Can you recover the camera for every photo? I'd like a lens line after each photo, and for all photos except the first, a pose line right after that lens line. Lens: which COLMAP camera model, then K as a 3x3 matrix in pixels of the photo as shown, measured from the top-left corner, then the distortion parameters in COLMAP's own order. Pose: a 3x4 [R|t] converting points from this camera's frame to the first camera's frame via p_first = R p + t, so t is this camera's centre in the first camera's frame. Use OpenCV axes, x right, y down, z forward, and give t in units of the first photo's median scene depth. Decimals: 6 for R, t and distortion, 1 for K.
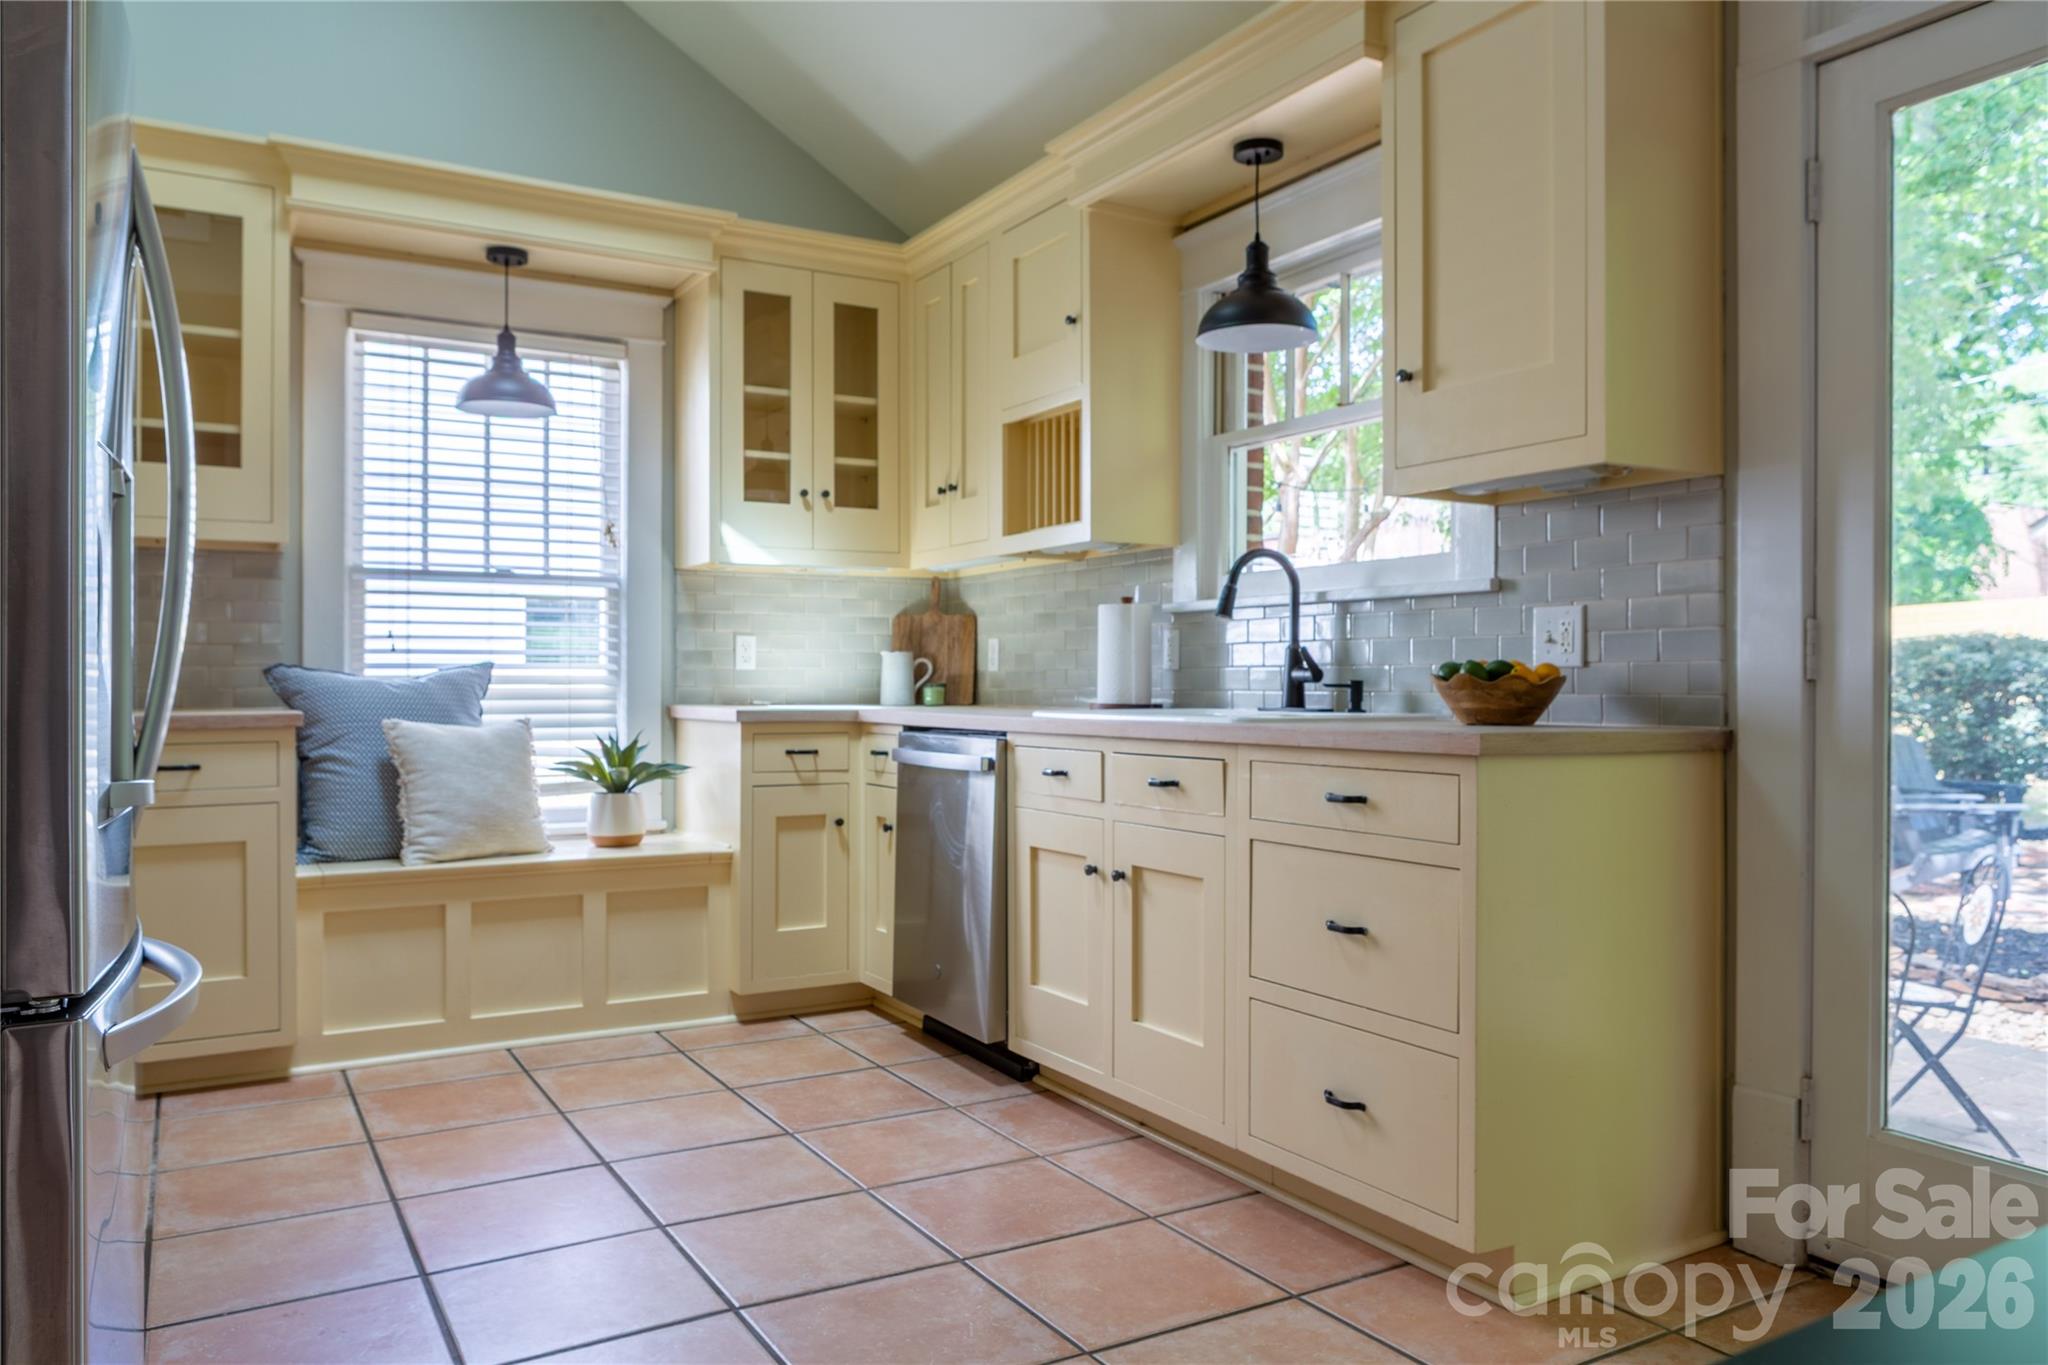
lens RADIAL K [[1445.4, 0, 1039.5], [0, 1445.4, 682.7], [0, 0, 1]] dist [-0.023861, 0.018924]
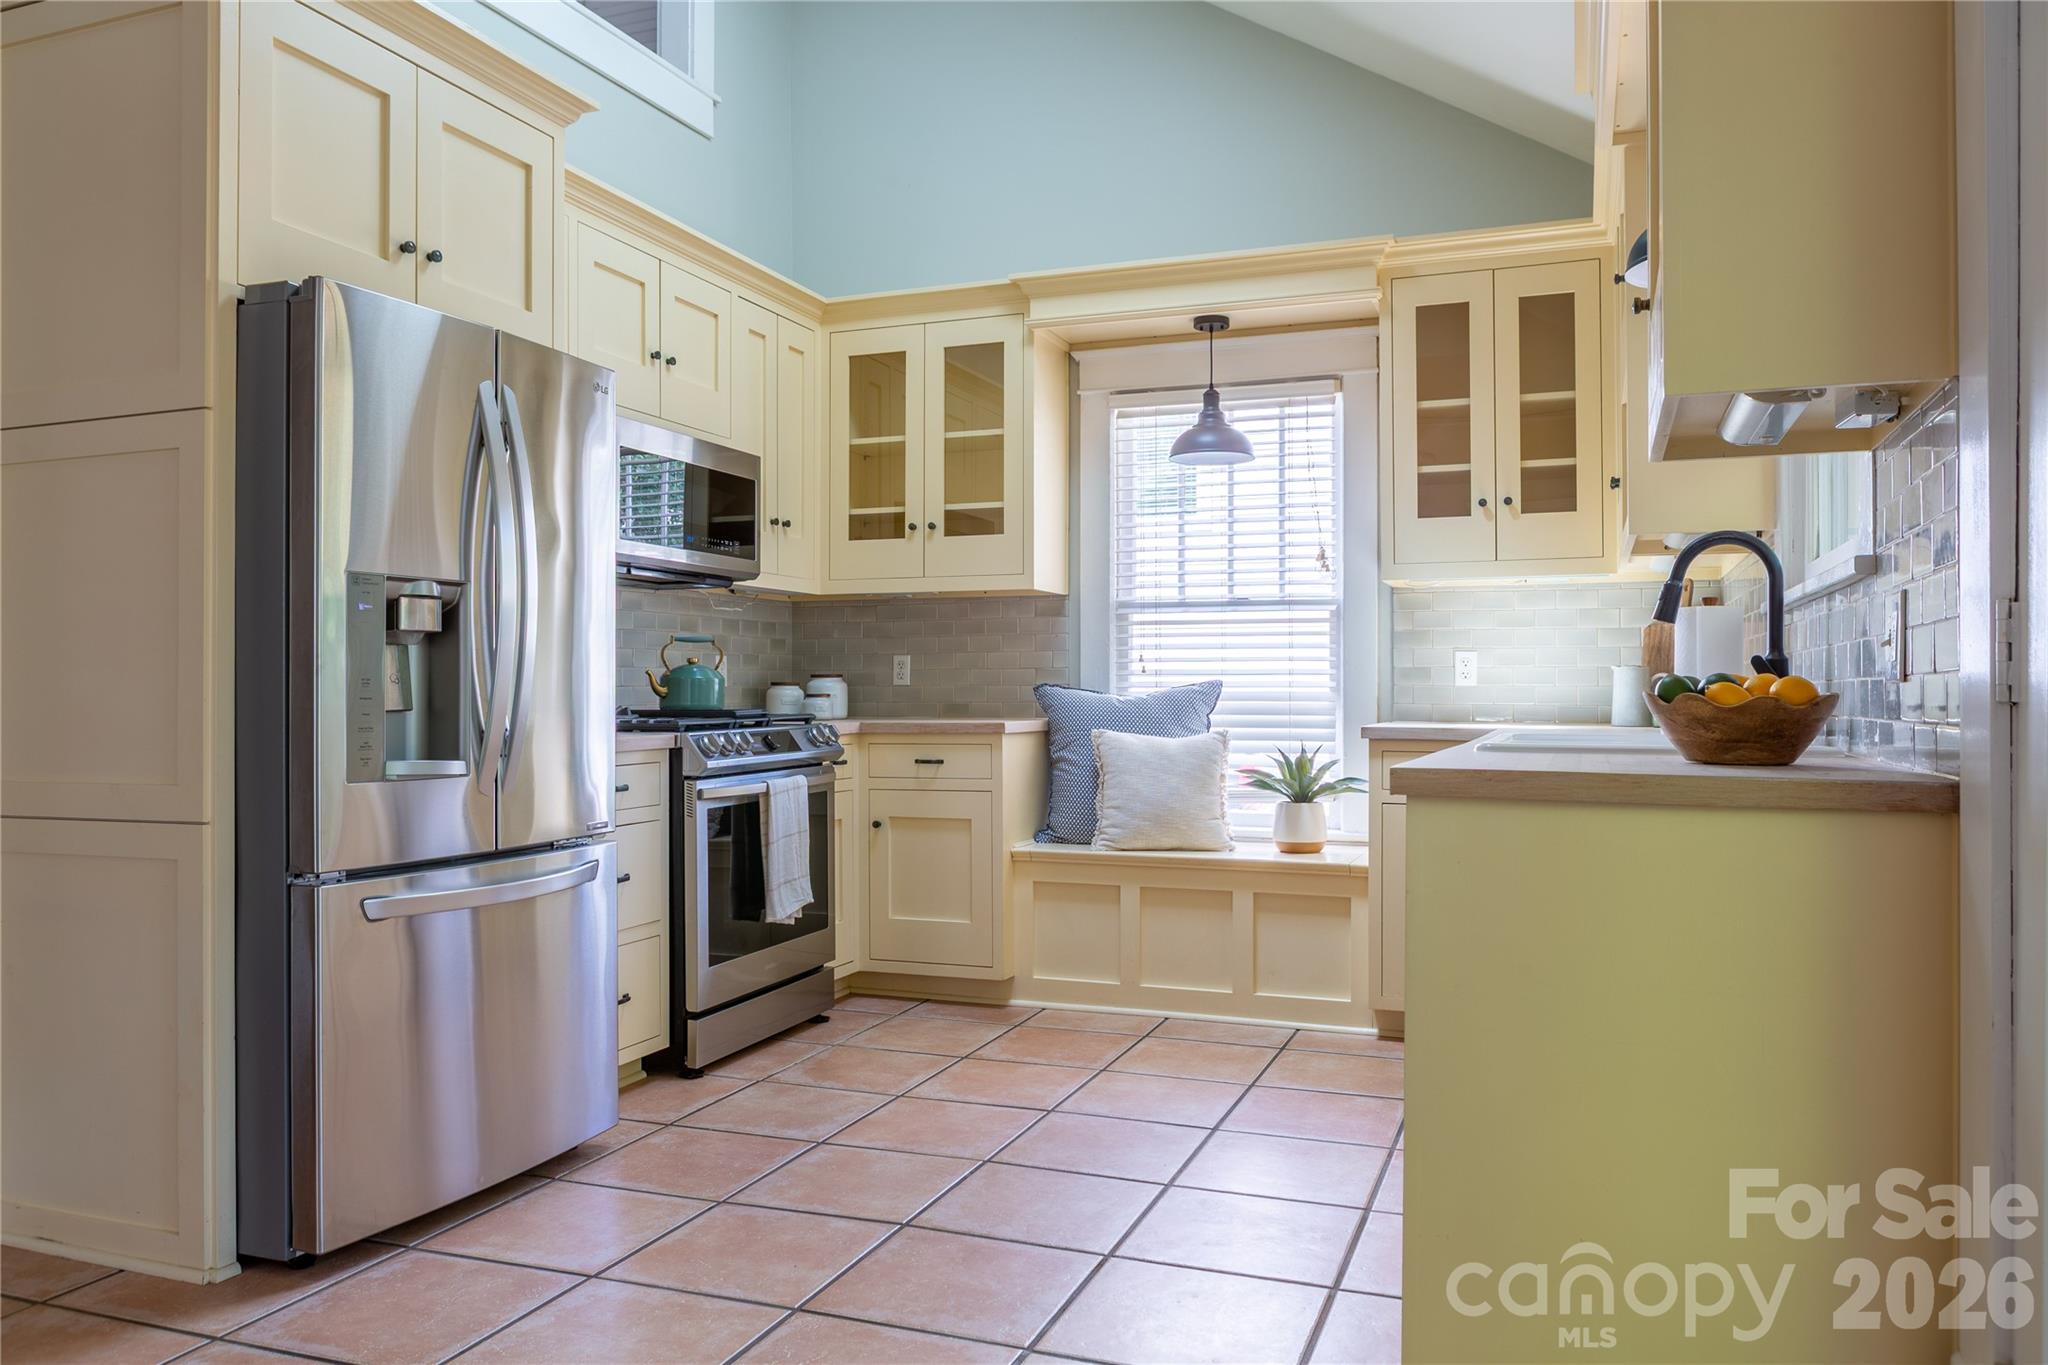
lens RADIAL K [[1445.4, 0, 1040.3], [0, 1445.4, 686.5], [0, 0, 1]] dist [-0.023861, 0.018924]
pose [[0.629793, -0.003466, -0.776755, 0.429531], [-0.002205, 0.999978, -0.006250, -0.002382], [0.776760, 0.005649, 0.629771, 0.179795]]
